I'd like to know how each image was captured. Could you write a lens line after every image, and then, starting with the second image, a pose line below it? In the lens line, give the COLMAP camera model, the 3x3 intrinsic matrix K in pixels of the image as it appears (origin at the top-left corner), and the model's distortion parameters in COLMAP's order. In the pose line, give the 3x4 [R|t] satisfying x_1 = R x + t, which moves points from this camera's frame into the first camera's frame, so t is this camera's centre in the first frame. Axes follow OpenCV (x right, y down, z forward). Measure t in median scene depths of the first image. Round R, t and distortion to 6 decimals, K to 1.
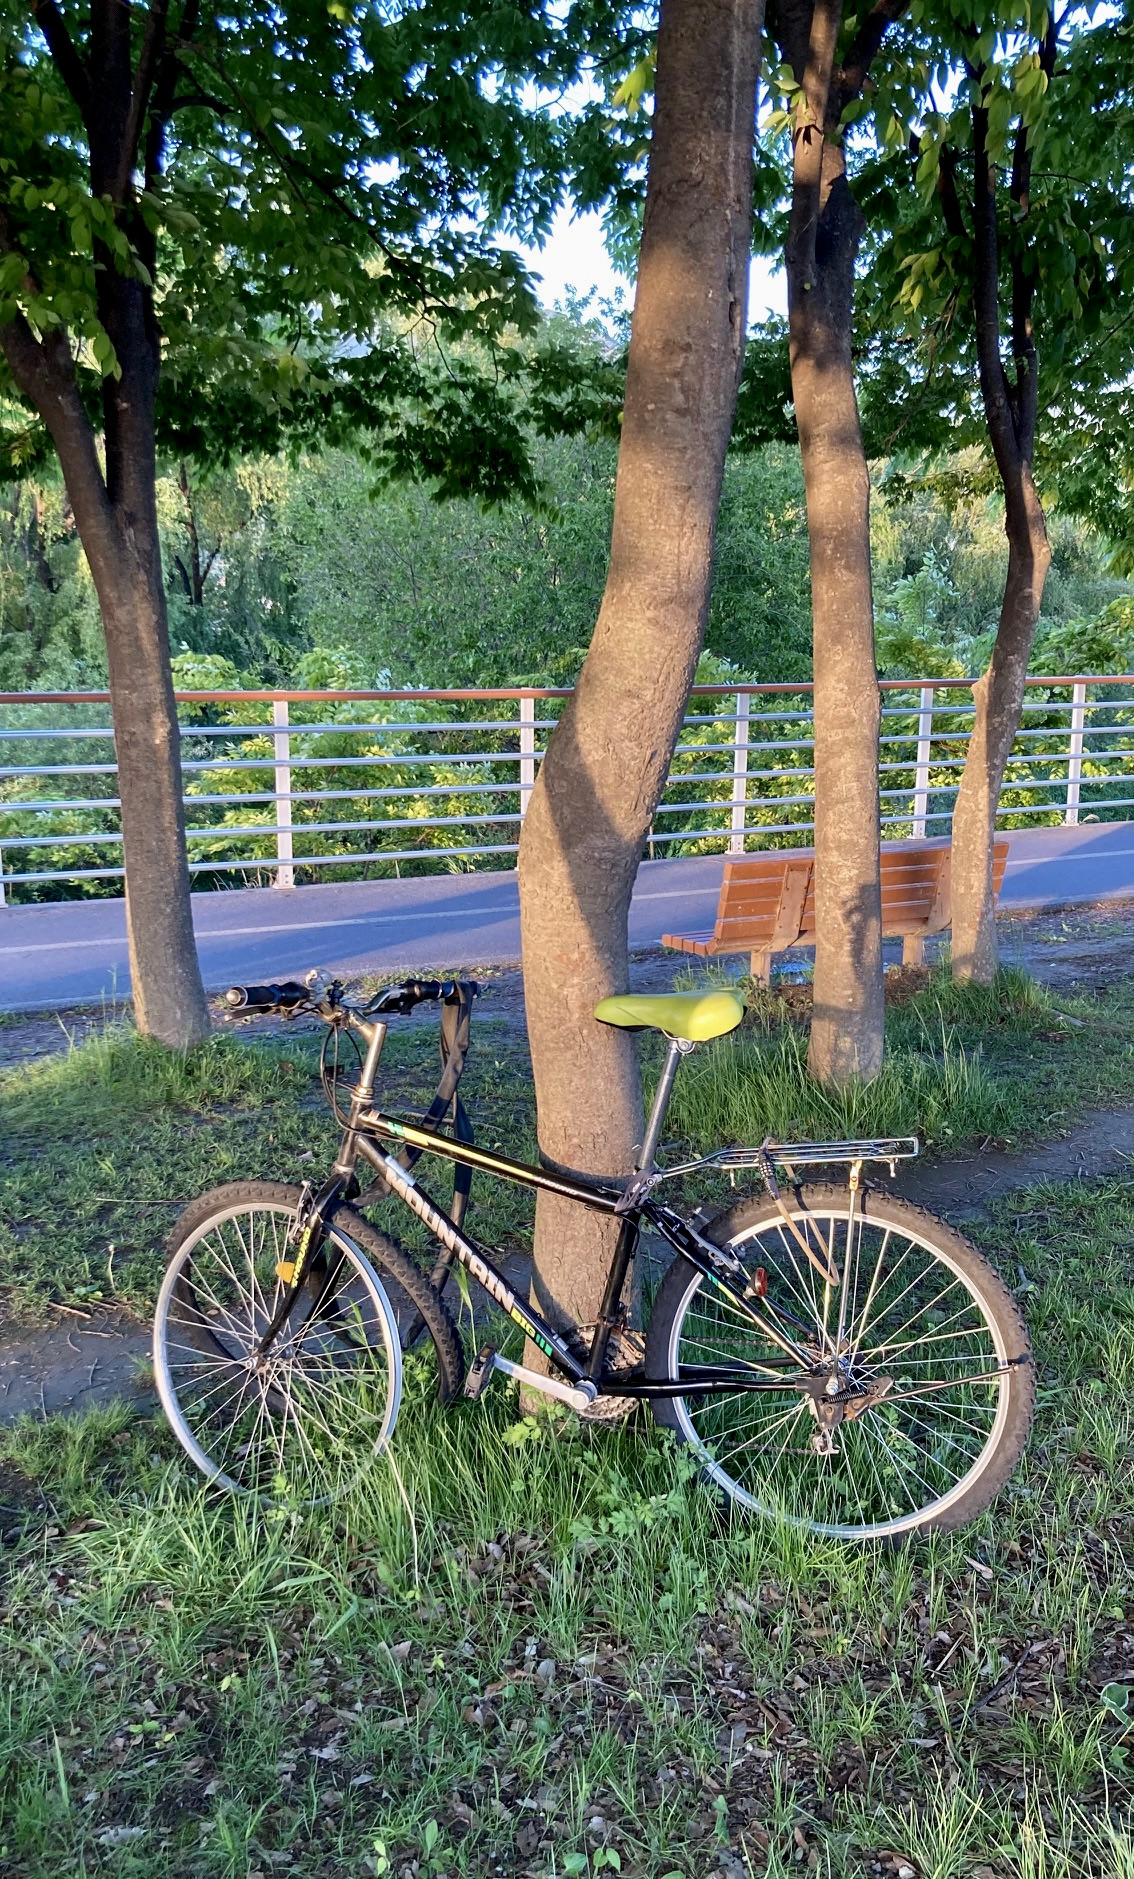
lens RADIAL K [[1518.4, 0, 565.3], [0, 1518.4, 937.1], [0, 0, 1]] dist [0.046866, -0.027937]
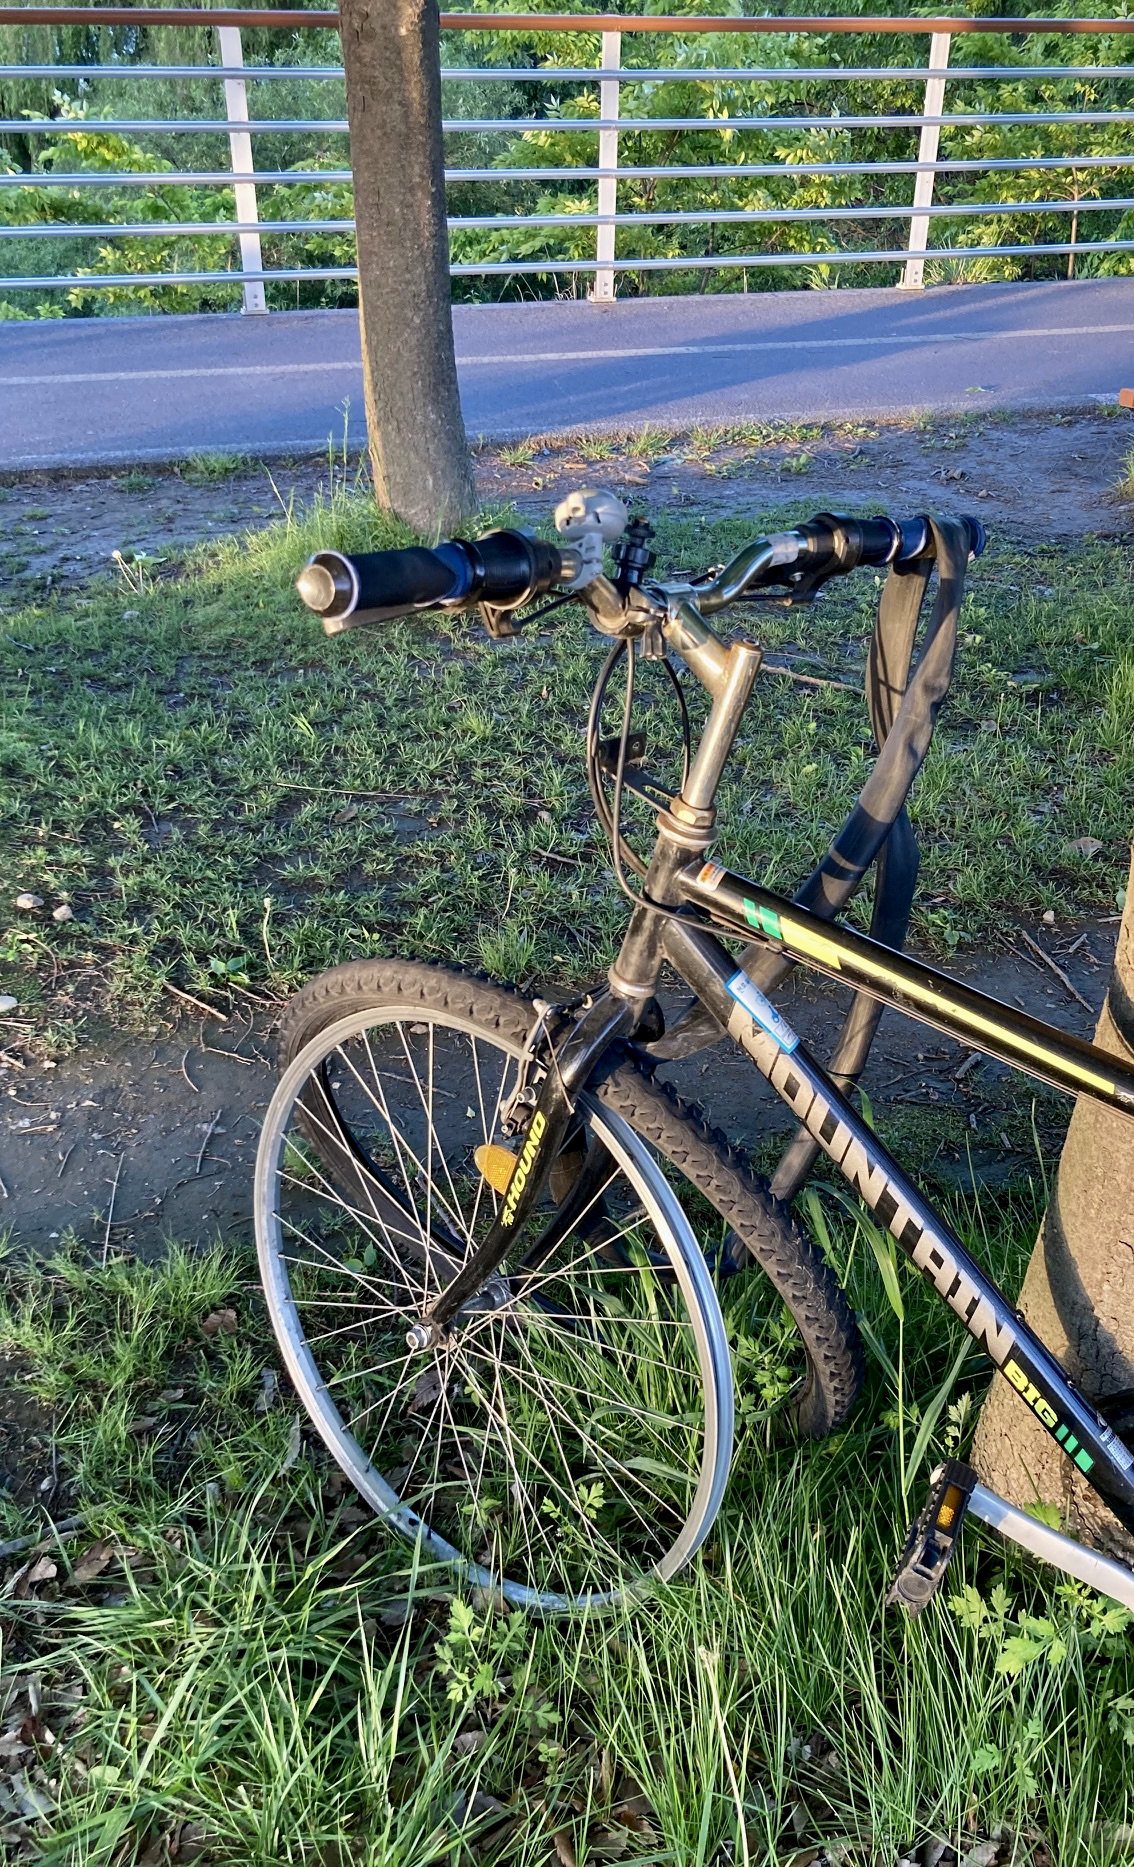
lens RADIAL K [[1508.7, 0, 576.8], [0, 1508.7, 938.3], [0, 0, 1]] dist [0.046866, -0.027937]
pose [[0.978500, 0.109908, -0.174521, -0.080331], [-0.041843, 0.934371, 0.353835, -0.005565], [0.201957, -0.338925, 0.918882, 0.559648]]
